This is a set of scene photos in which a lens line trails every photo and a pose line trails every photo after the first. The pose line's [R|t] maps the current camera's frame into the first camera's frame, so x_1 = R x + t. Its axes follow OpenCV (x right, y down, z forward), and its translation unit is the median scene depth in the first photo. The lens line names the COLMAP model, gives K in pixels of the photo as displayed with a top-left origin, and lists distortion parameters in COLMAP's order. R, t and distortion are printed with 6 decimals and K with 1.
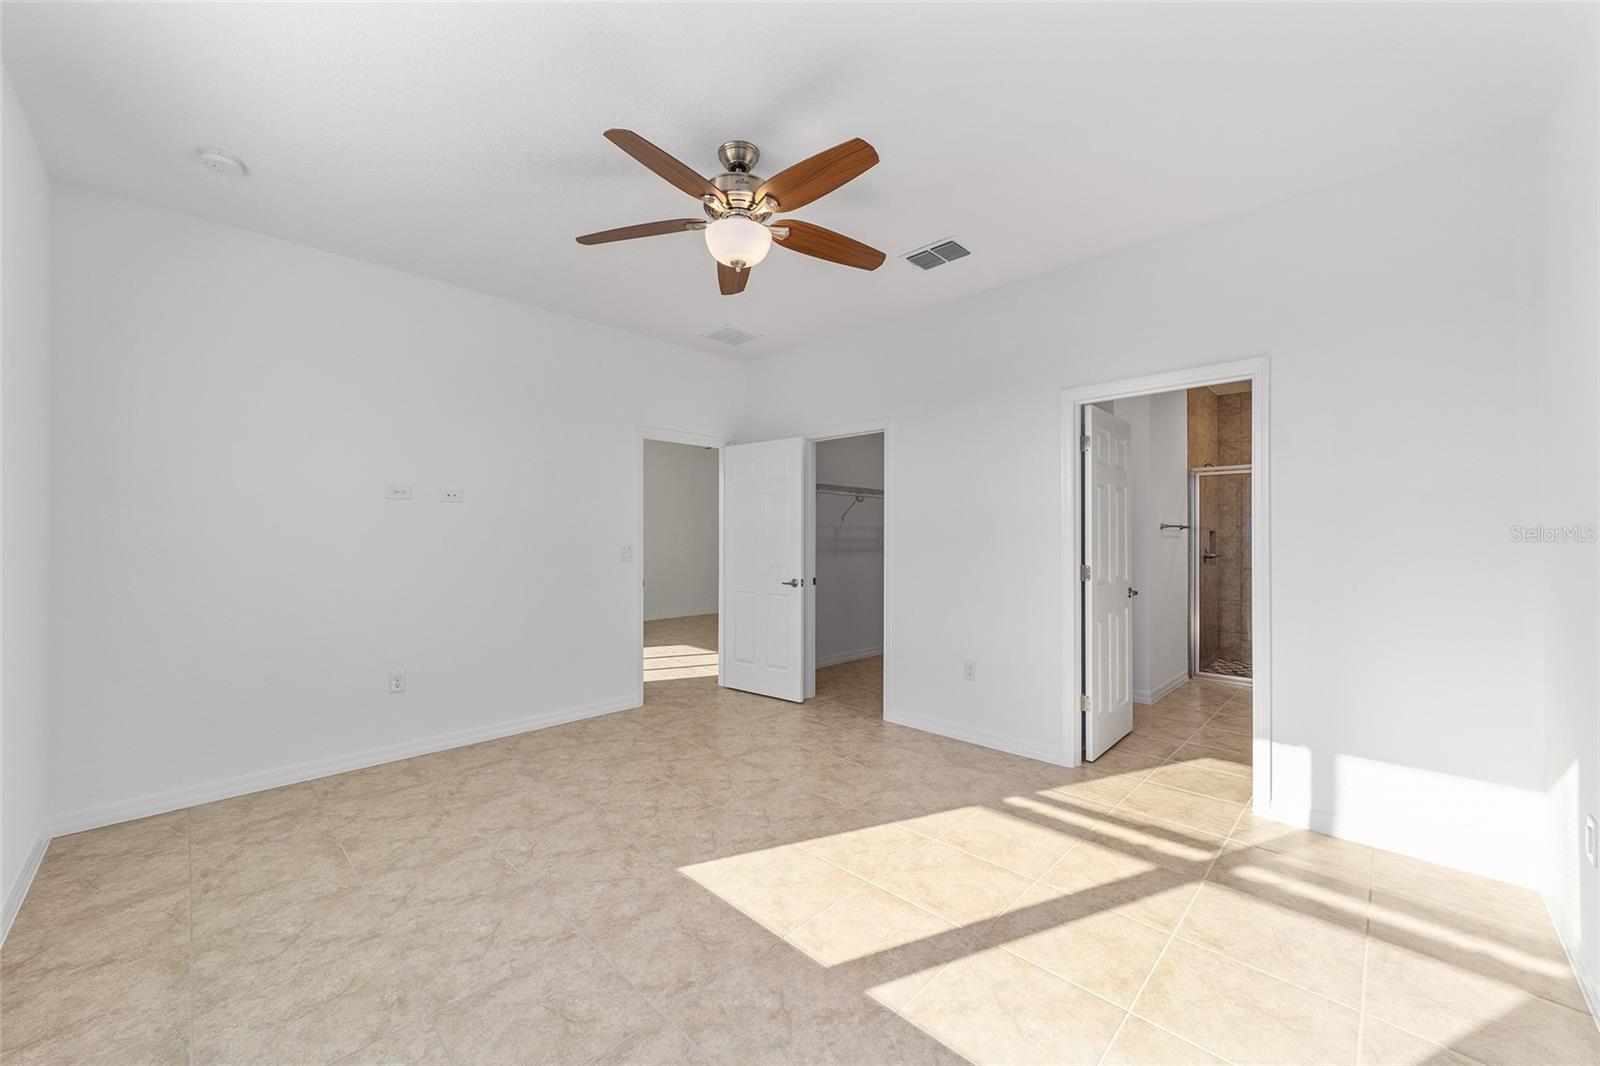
lens RADIAL K [[610.5, 0, 791.3], [0, 610.5, 532.8], [0, 0, 1]] dist [-0.000306, 0.000407]
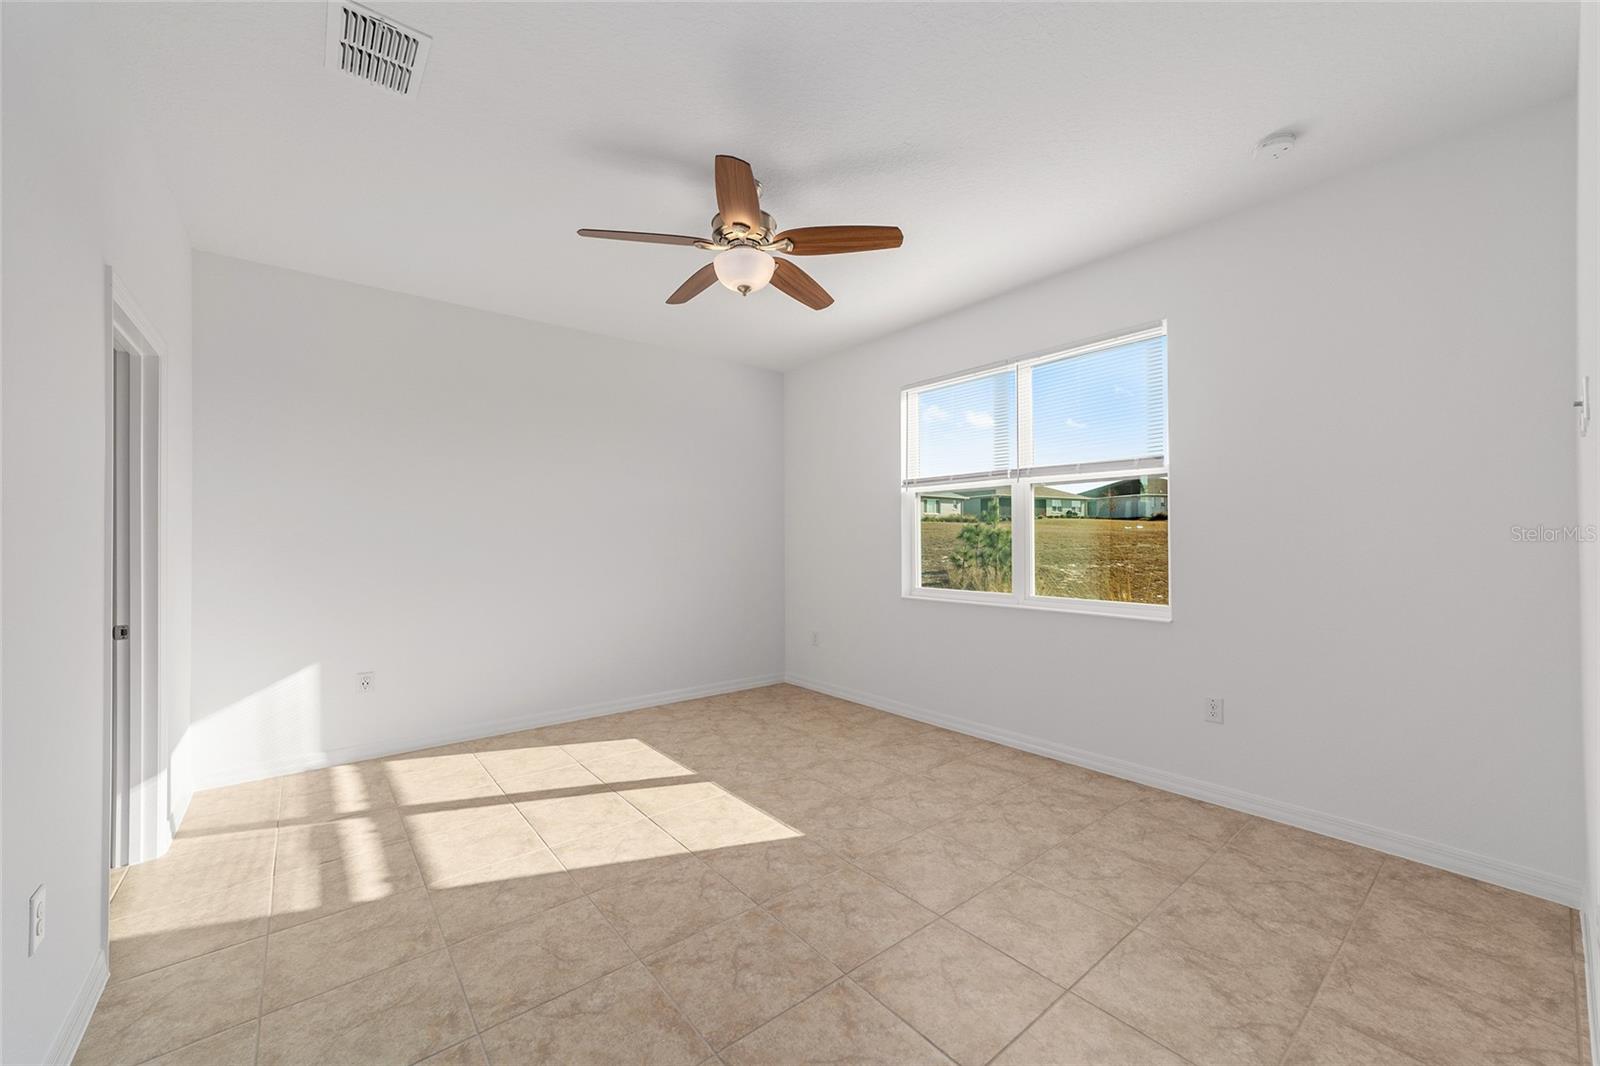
lens RADIAL K [[610.5, 0, 791.3], [0, 610.5, 532.8], [0, 0, 1]] dist [-0.000306, 0.000407]
pose [[-0.993646, 0.005740, 0.112401, -0.293799], [0.003639, 0.999815, -0.018890, 0.015018], [-0.112489, -0.018361, -0.993483, 2.097136]]
